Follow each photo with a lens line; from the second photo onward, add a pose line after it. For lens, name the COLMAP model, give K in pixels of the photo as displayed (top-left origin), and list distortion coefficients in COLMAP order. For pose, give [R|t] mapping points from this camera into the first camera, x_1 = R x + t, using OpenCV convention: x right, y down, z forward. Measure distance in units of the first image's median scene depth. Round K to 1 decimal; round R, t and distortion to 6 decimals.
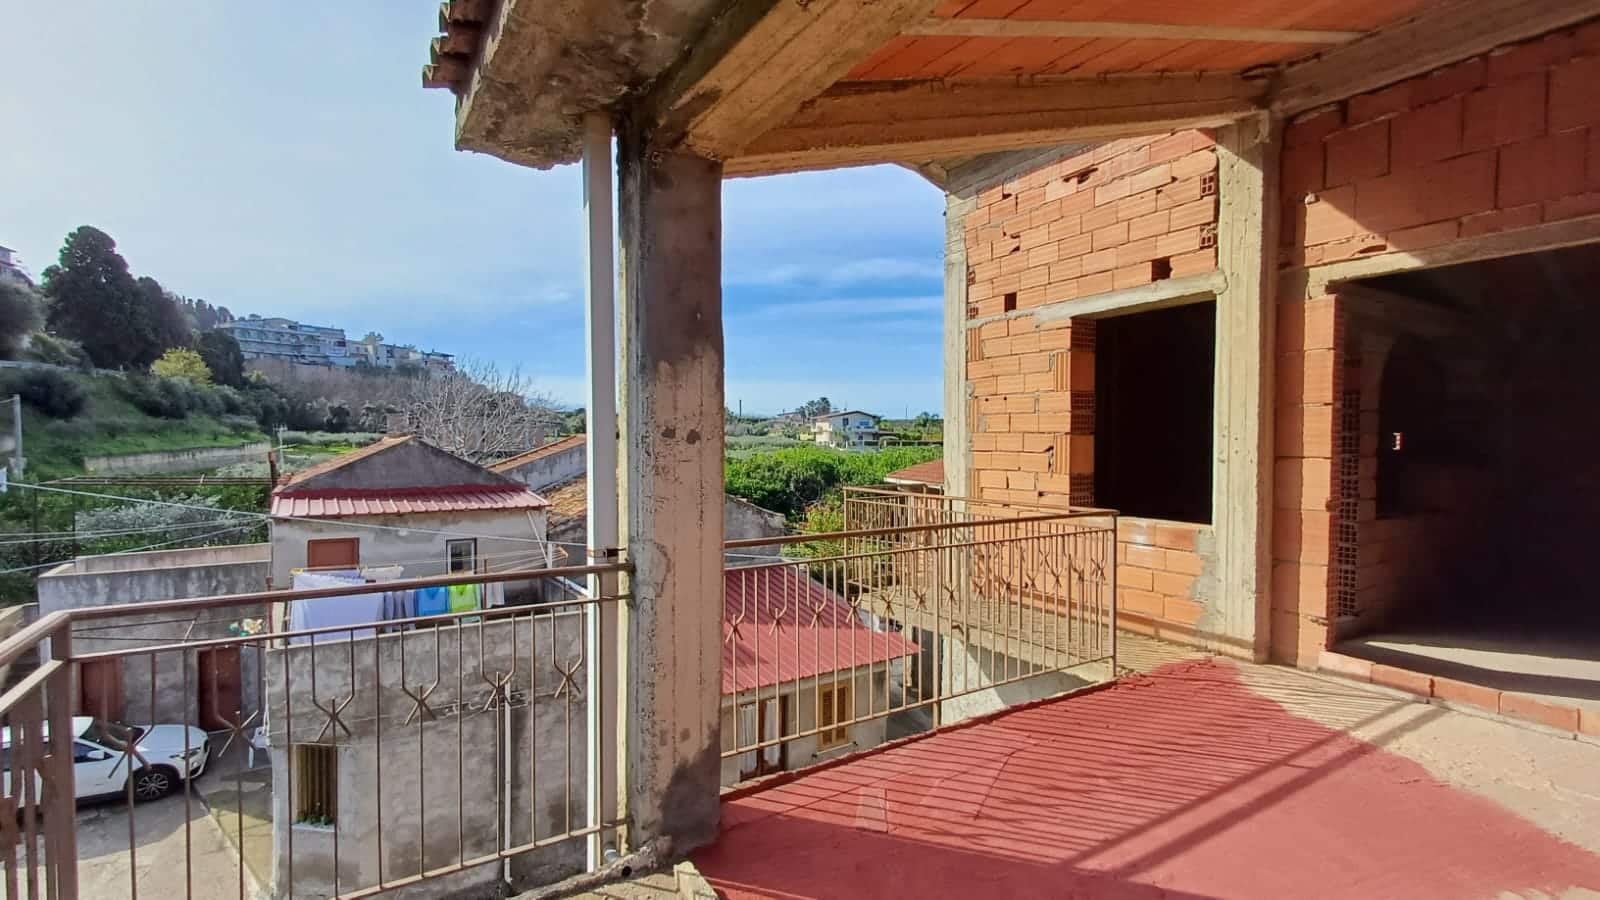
lens RADIAL K [[740.2, 0, 808.6], [0, 740.2, 455.4], [0, 0, 1]] dist [0.009389, -0.001385]
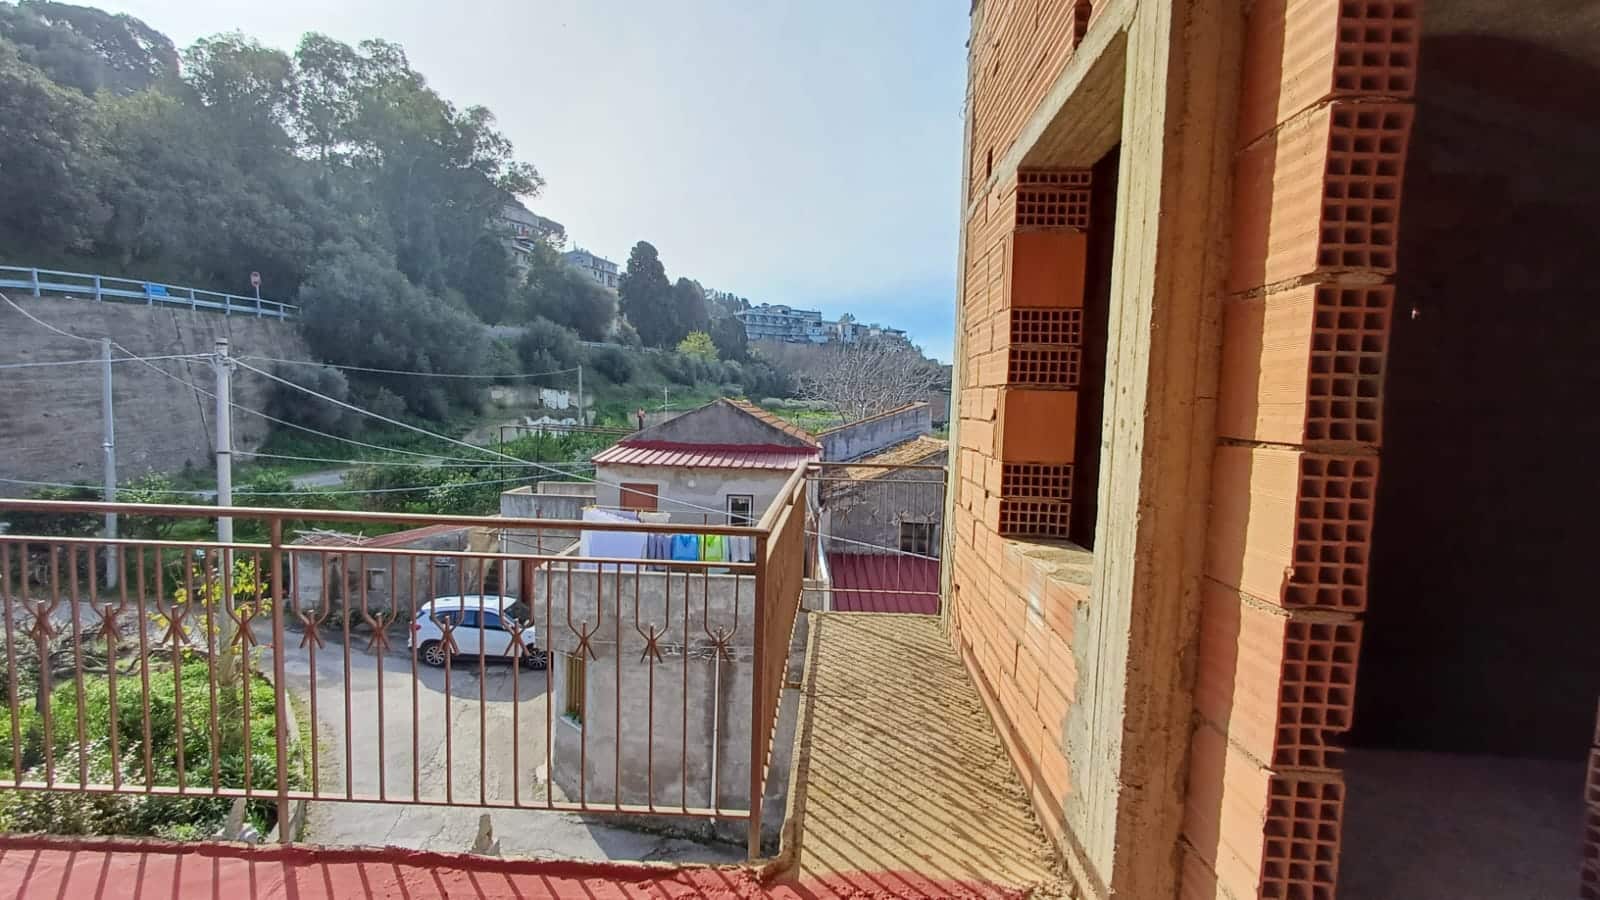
lens RADIAL K [[740.2, 0, 803.4], [0, 740.2, 457.7], [0, 0, 1]] dist [0.009389, -0.001385]
pose [[0.828632, 0.066659, -0.555810, 0.184160], [-0.045267, 0.997612, 0.052159, 0.000300], [0.557960, -0.018061, 0.829671, 0.160156]]
